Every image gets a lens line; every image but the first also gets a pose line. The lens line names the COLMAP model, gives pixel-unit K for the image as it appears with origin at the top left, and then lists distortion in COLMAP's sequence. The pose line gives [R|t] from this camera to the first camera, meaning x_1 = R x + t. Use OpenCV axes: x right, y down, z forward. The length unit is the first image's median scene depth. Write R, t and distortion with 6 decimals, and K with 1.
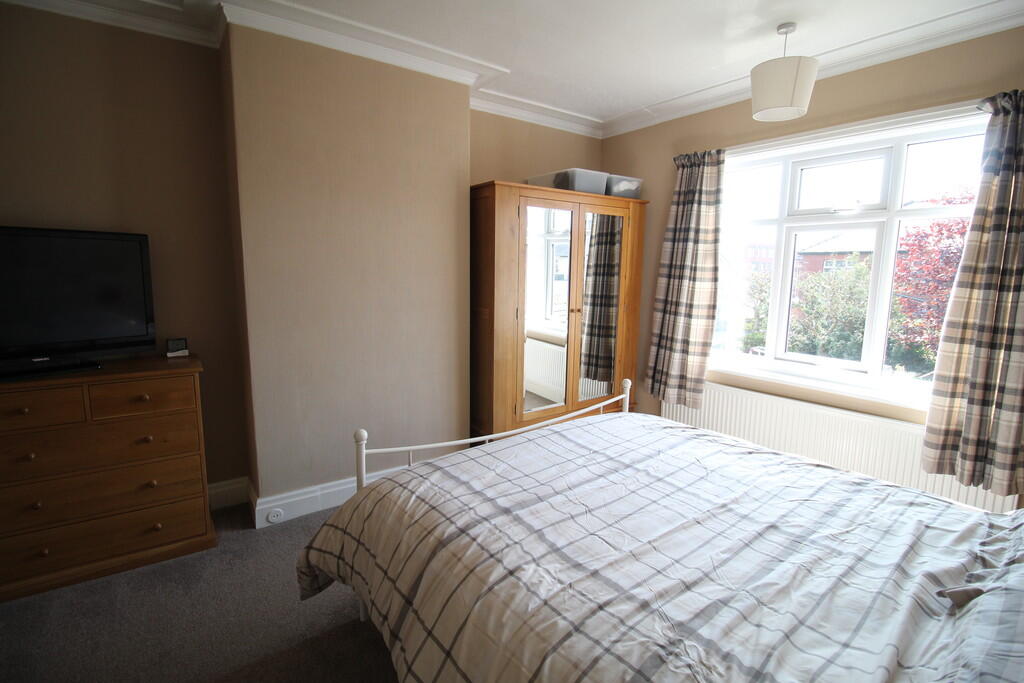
lens RADIAL K [[472.3, 0, 512.6], [0, 472.3, 338.7], [0, 0, 1]] dist [-0.014460, -0.006570]
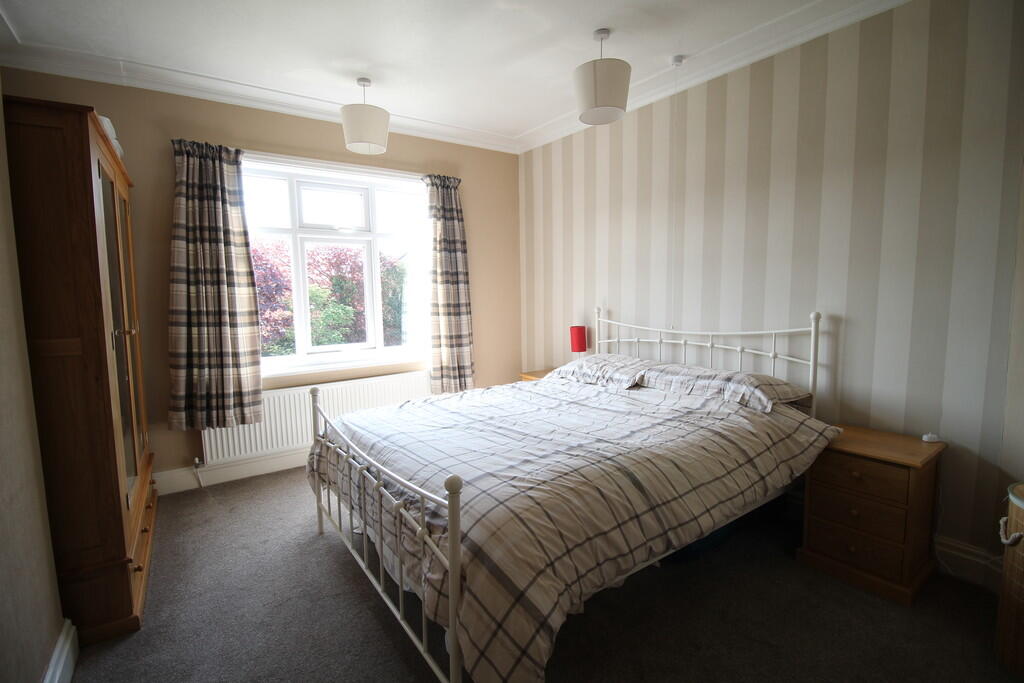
lens RADIAL K [[472.3, 0, 513.3], [0, 472.3, 337.9], [0, 0, 1]] dist [-0.014460, -0.006570]
pose [[0.024363, -0.113211, 0.993272, -0.533758], [0.160485, 0.981124, 0.107890, -0.036802], [-0.986737, 0.156777, 0.042072, 0.456534]]
